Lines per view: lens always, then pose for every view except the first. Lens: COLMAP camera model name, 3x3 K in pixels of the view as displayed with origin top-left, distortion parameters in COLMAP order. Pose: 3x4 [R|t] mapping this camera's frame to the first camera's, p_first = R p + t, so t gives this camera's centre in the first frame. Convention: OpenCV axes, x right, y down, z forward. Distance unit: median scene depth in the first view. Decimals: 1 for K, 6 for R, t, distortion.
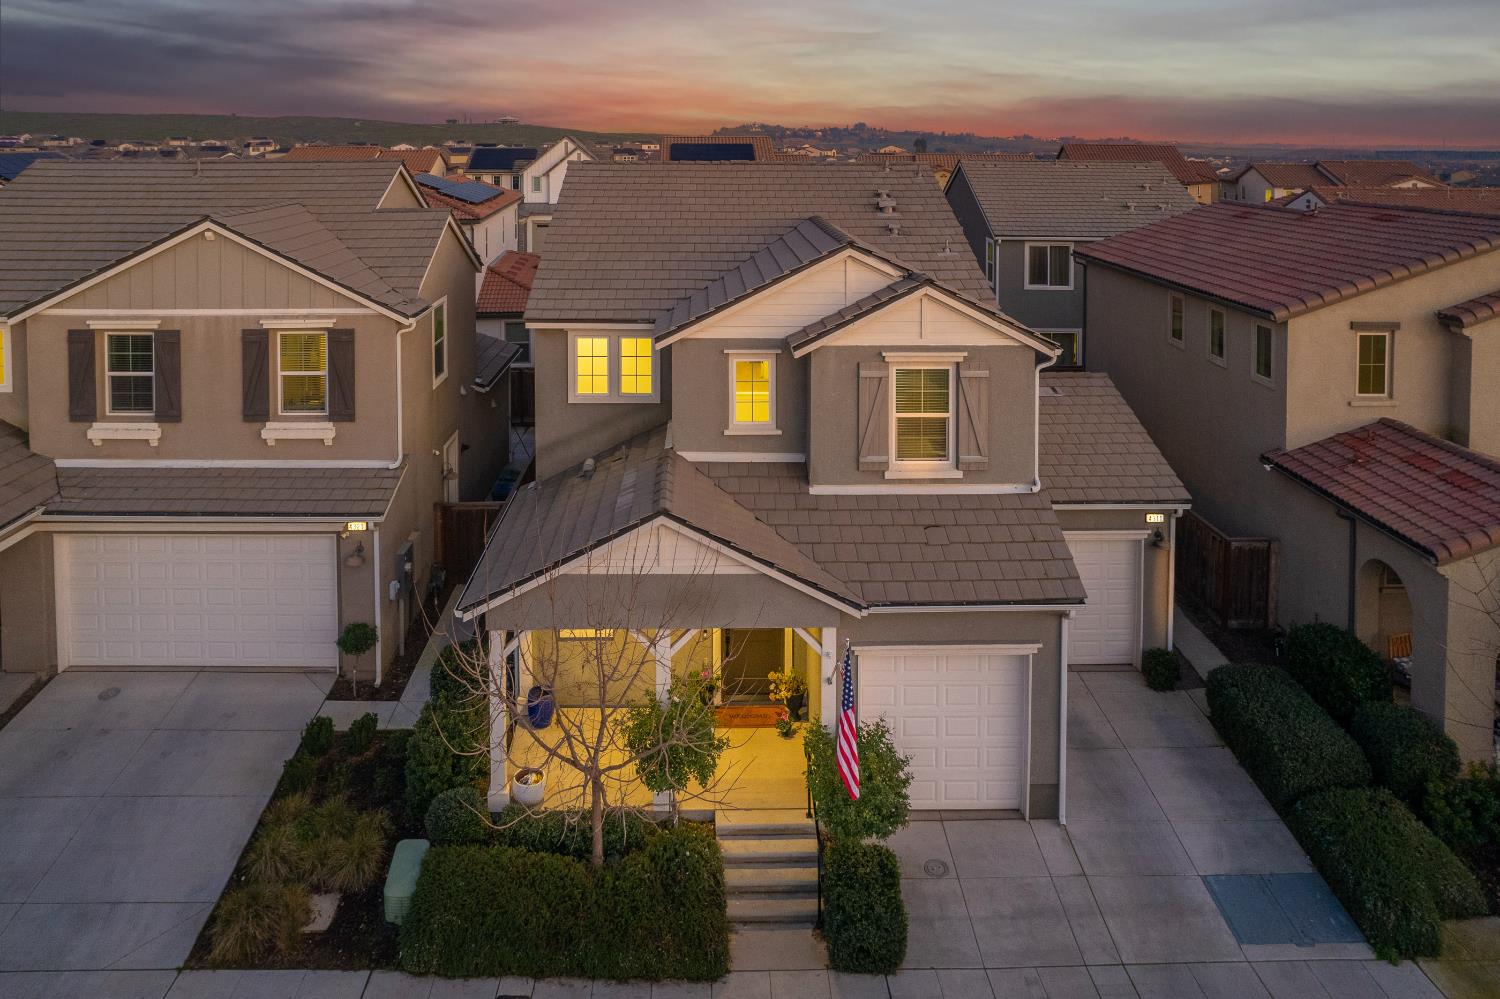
lens RADIAL K [[968.7, 0, 710.2], [0, 968.7, 264.3], [0, 0, 1]] dist [-0.027617, 0.003112]
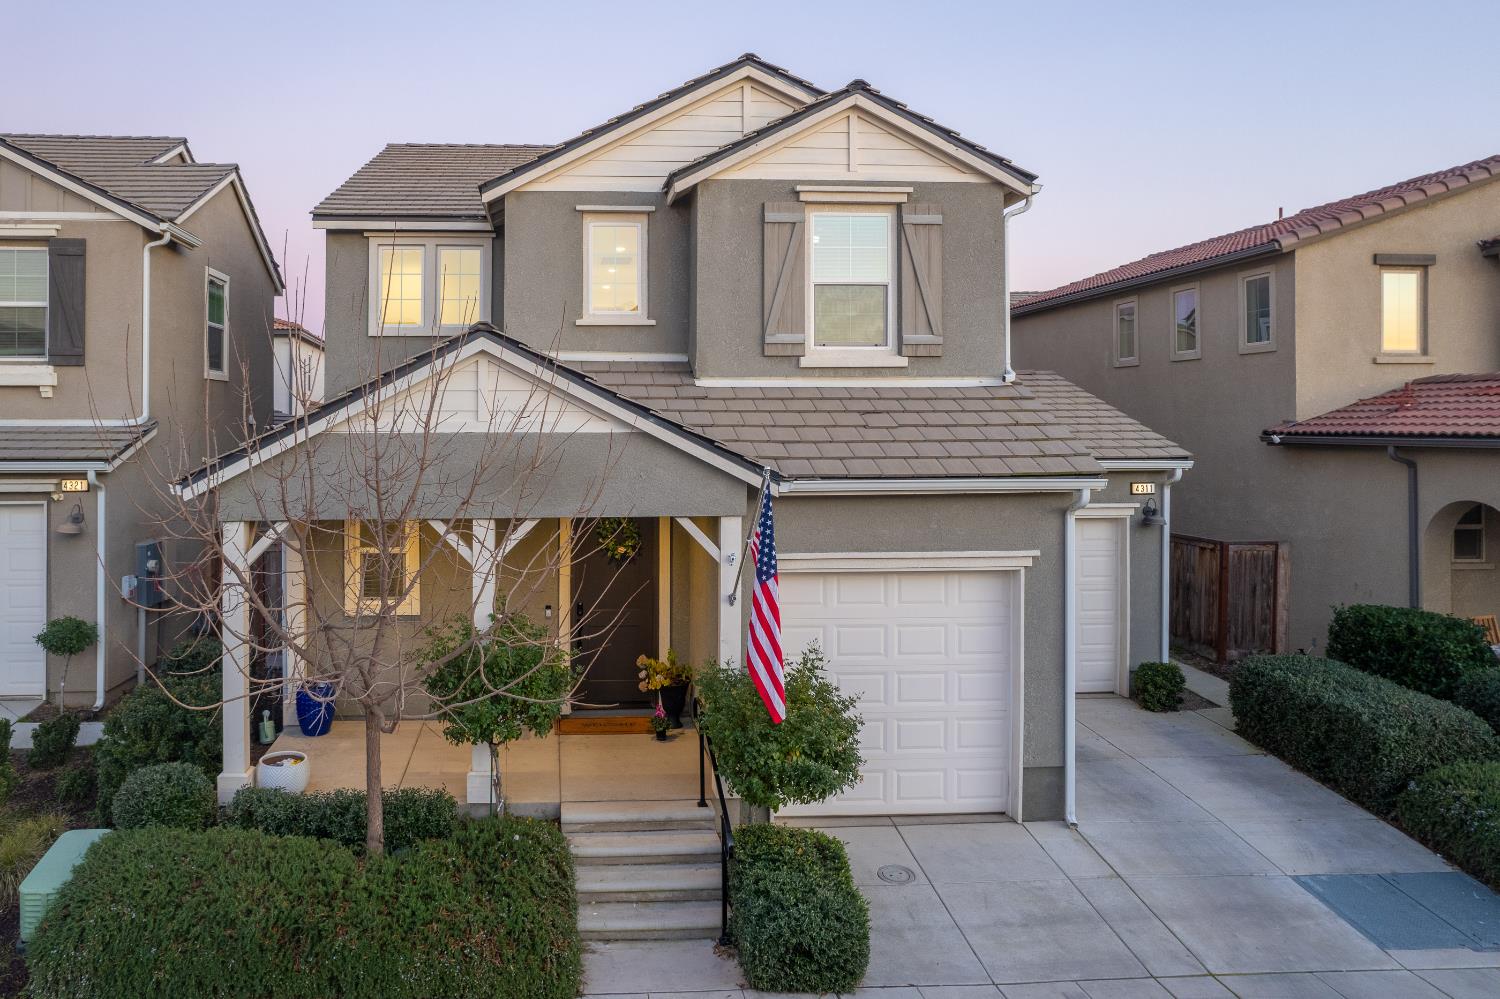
lens RADIAL K [[1002.3, 0, 595.8], [0, 1002.3, 460.0], [0, 0, 1]] dist [-0.048880, 0.023867]
pose [[0.999565, 0.001964, 0.029423, 0.007542], [-0.000602, 0.998932, -0.046203, 0.329101], [-0.029482, 0.046165, 0.998499, 0.271302]]
